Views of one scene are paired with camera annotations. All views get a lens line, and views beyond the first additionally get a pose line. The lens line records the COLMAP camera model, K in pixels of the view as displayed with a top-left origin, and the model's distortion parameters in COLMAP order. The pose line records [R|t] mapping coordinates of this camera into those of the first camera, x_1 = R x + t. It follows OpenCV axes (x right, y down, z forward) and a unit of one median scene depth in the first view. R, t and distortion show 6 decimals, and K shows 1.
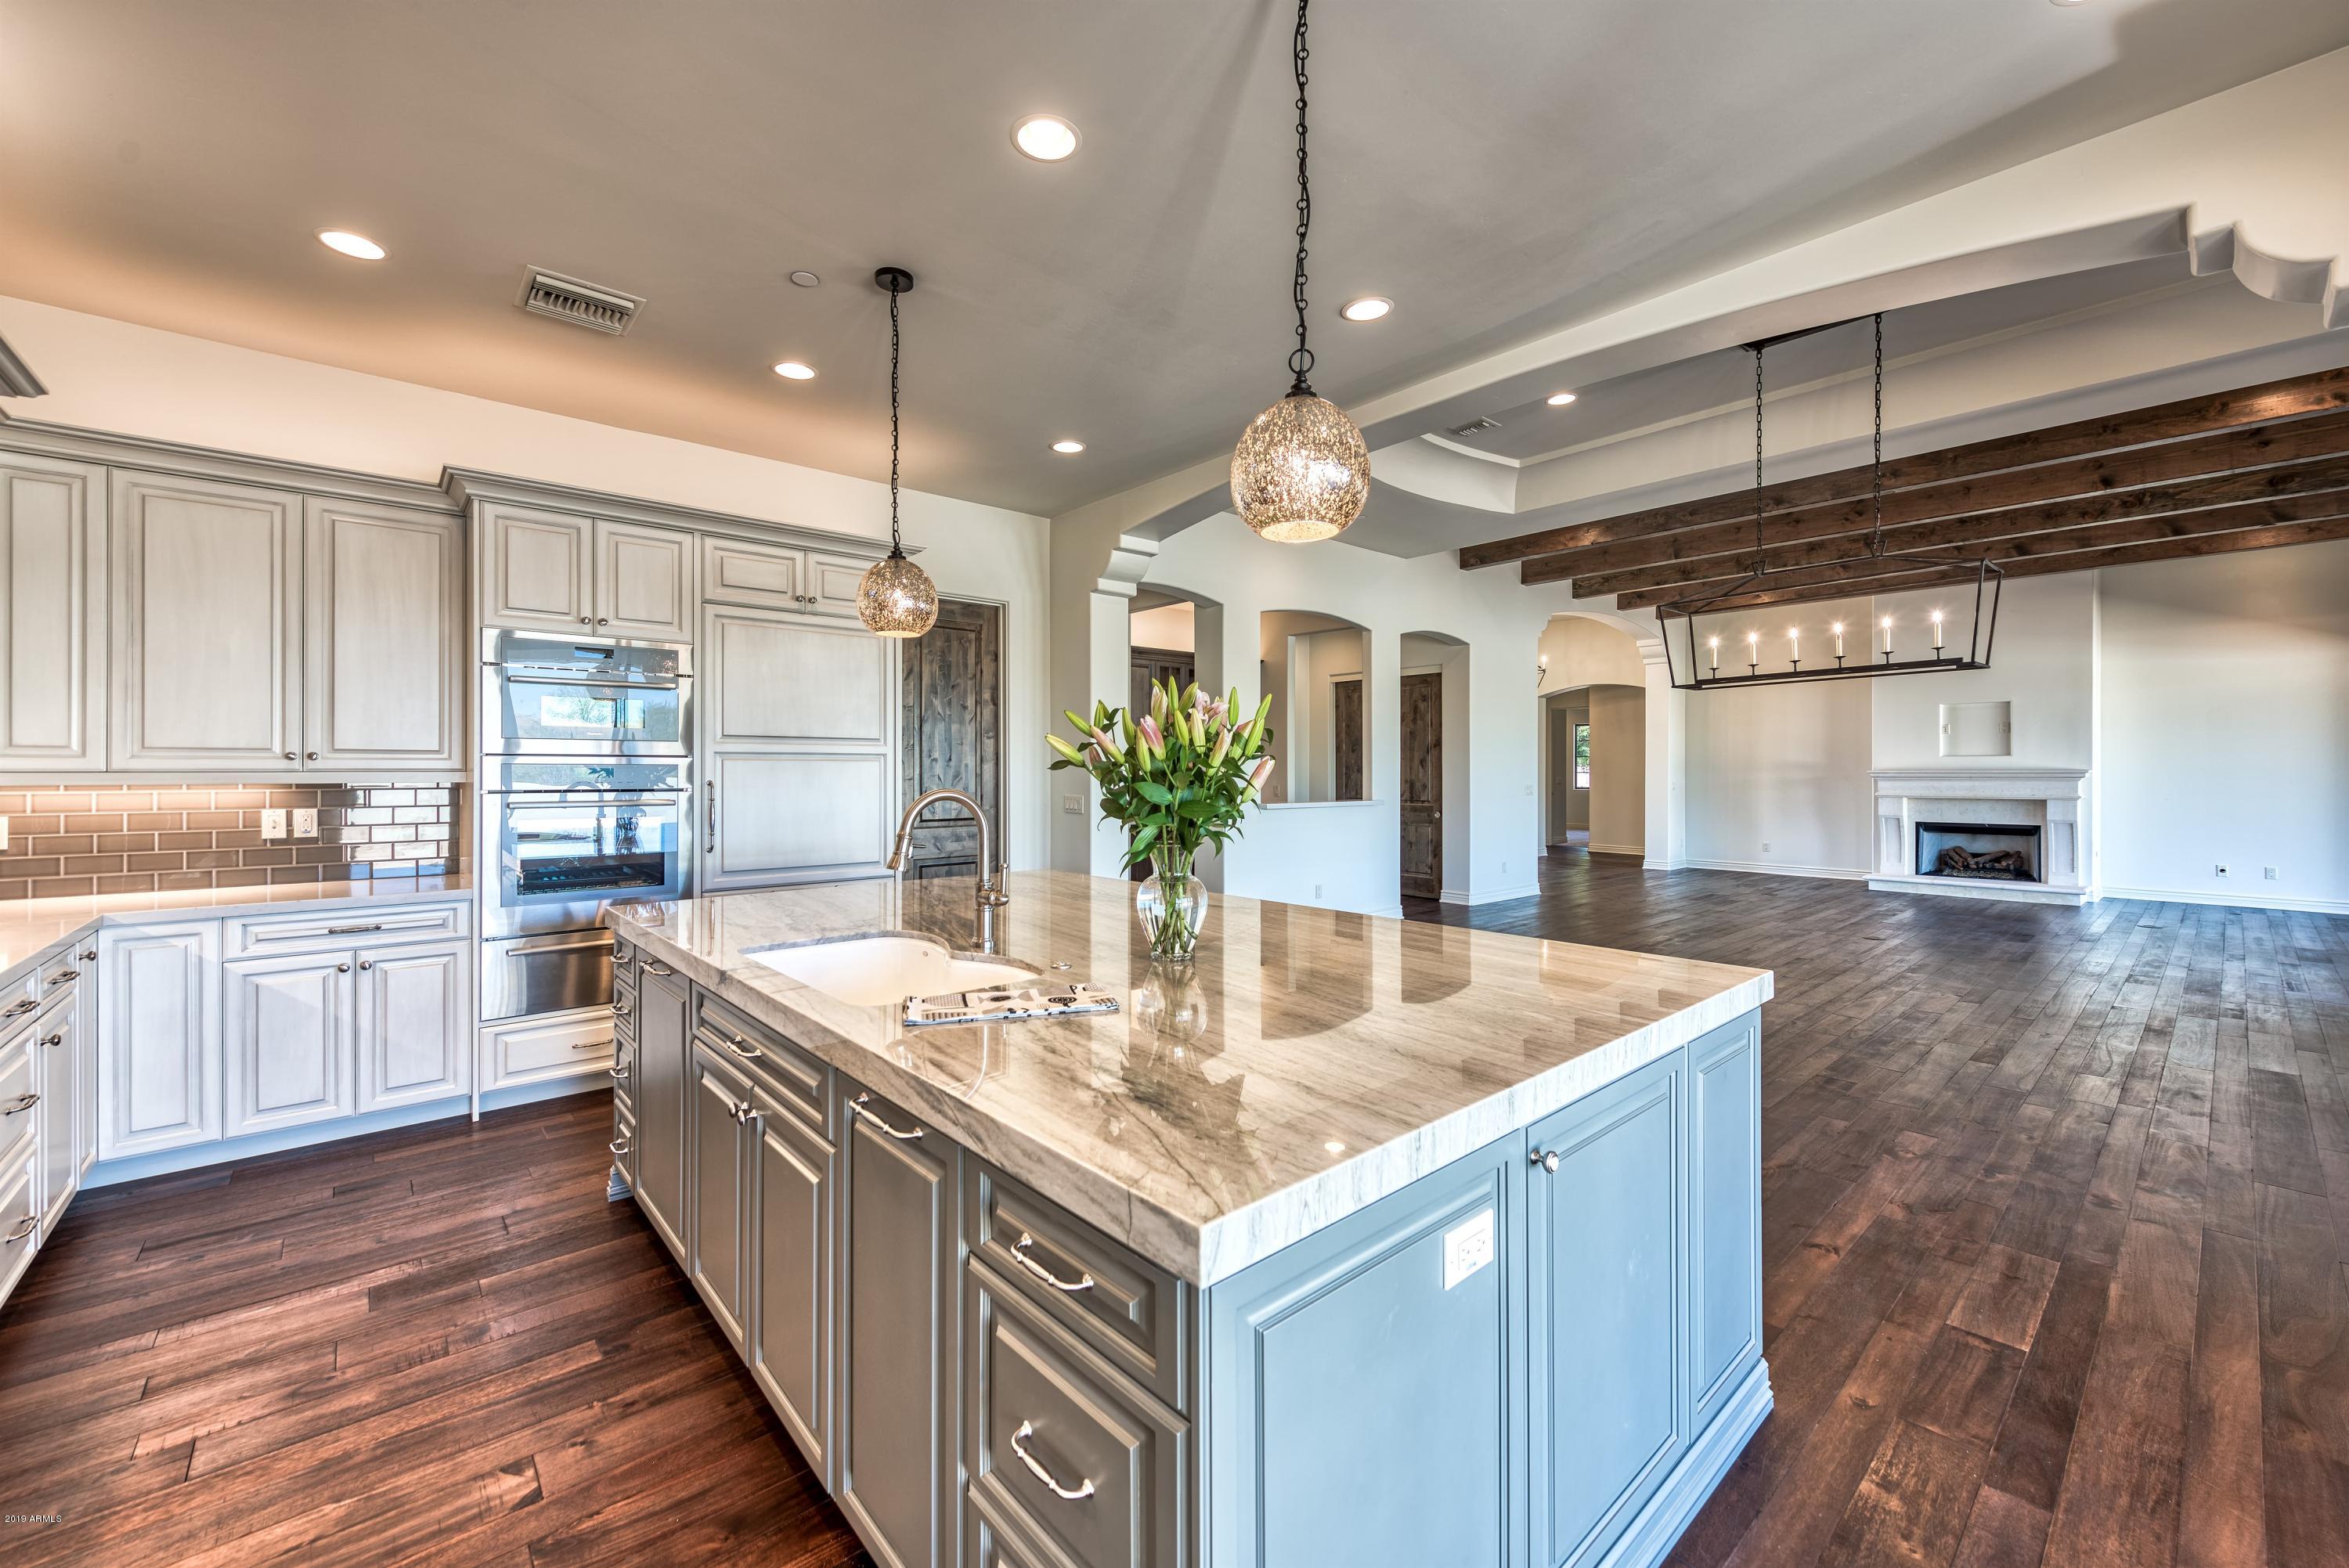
lens RADIAL K [[941.9, 0, 1162.5], [0, 941.9, 773.0], [0, 0, 1]] dist [0.005057, 0.000576]
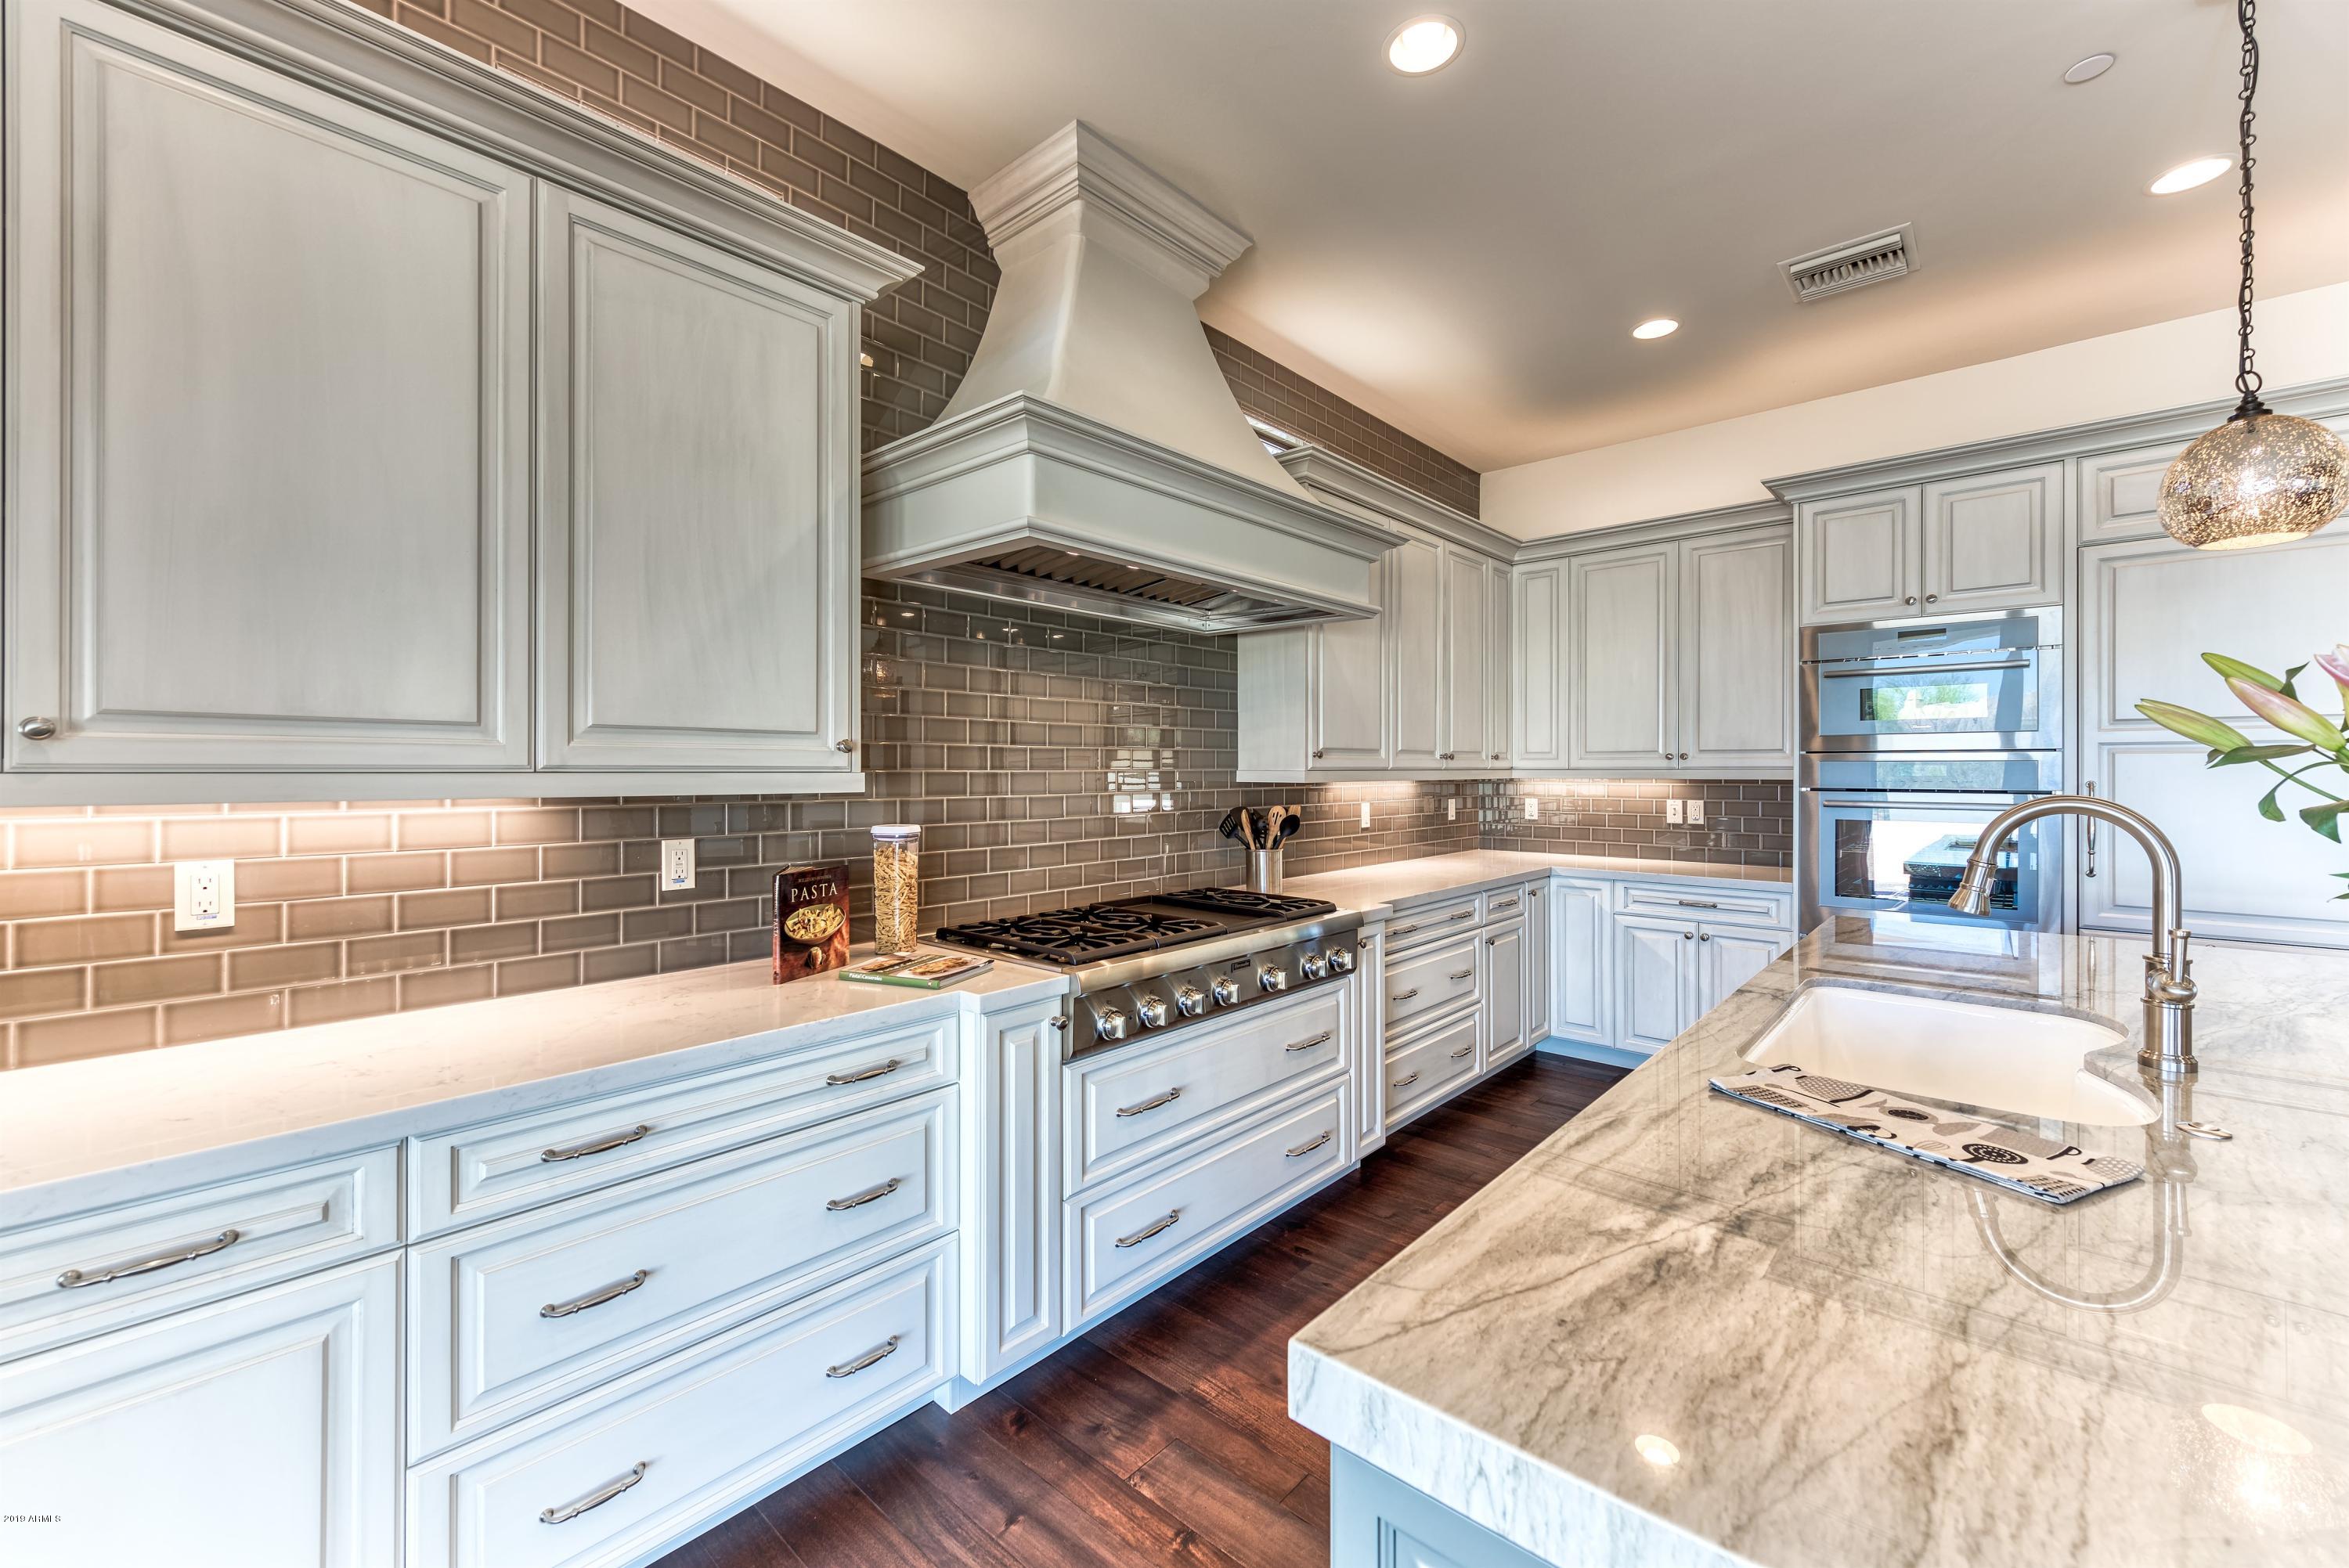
lens RADIAL K [[941.9, 0, 1174.4], [0, 941.9, 775.0], [0, 0, 1]] dist [0.005057, 0.000576]
pose [[0.119380, 0.005972, -0.992831, 0.224172], [-0.001774, 0.999982, 0.005801, 0.000069], [0.992847, 0.001069, 0.119388, 0.221308]]
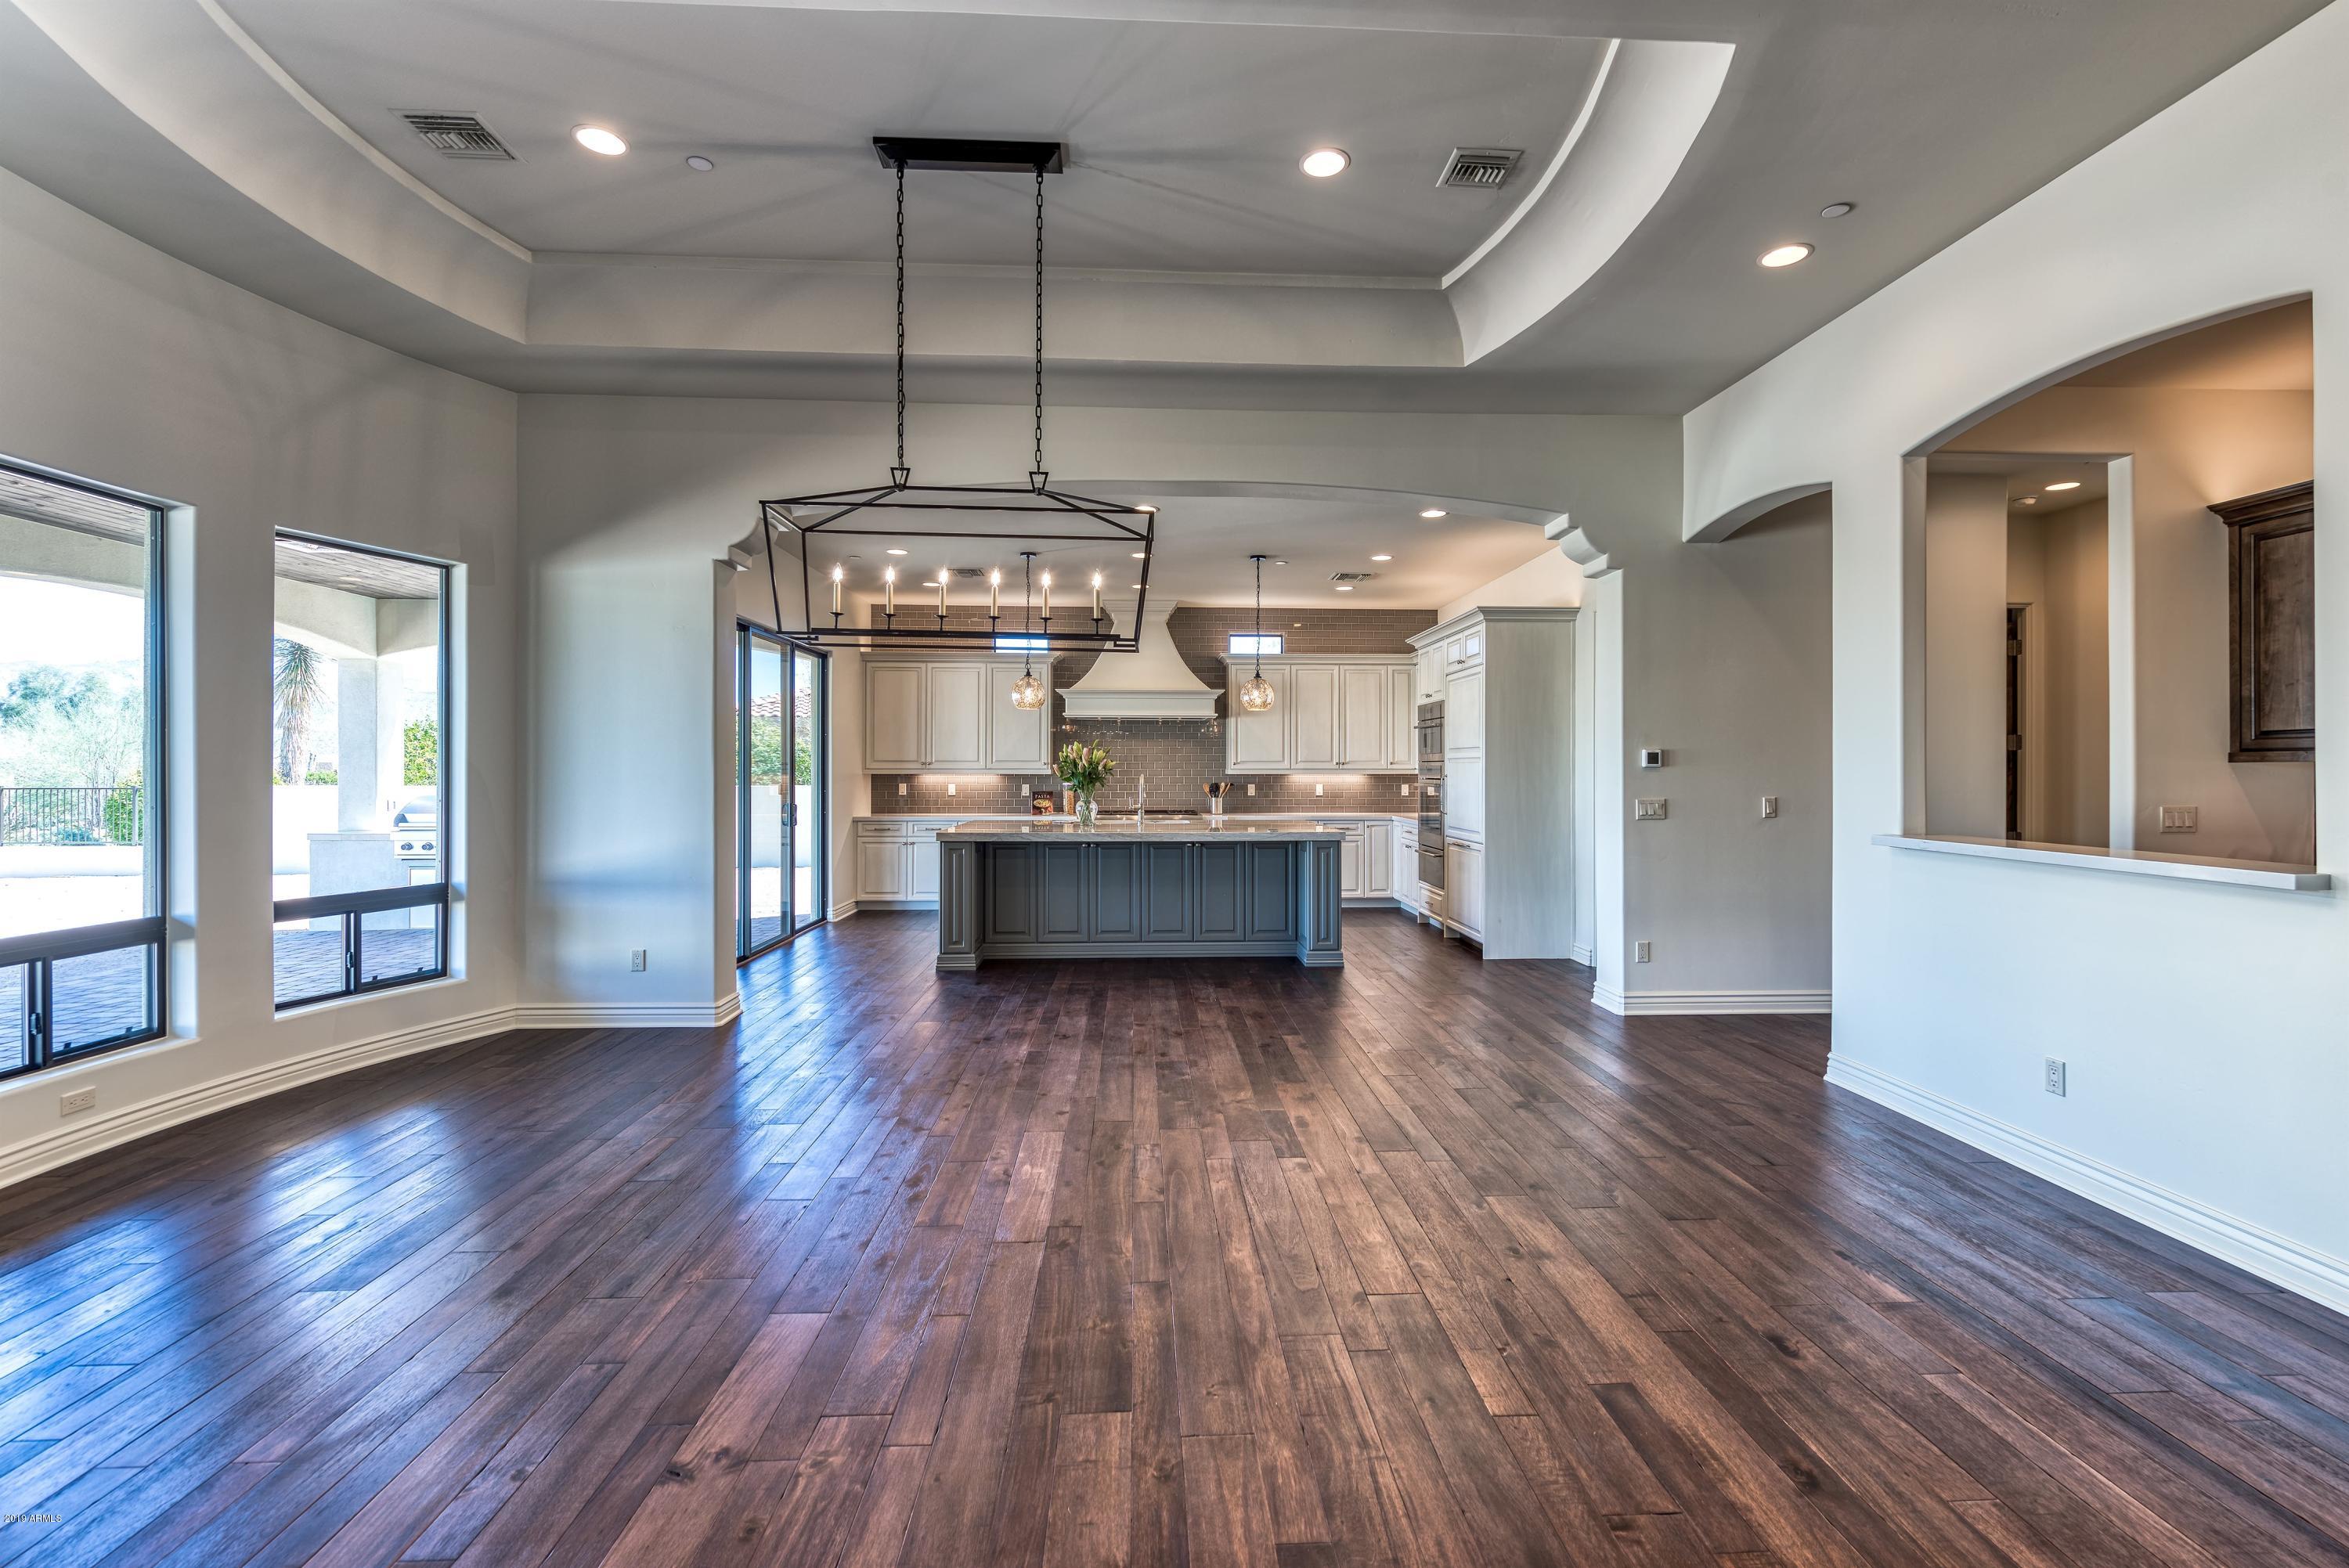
lens RADIAL K [[1012.4, 0, 1177.1], [0, 1012.4, 758.0], [0, 0, 1]] dist [0.003983, -0.000114]
pose [[-0.630346, -0.008037, -0.776273, 0.958917], [-0.001965, 0.999960, -0.008758, -0.003429], [0.776312, -0.003995, -0.630336, 1.268696]]
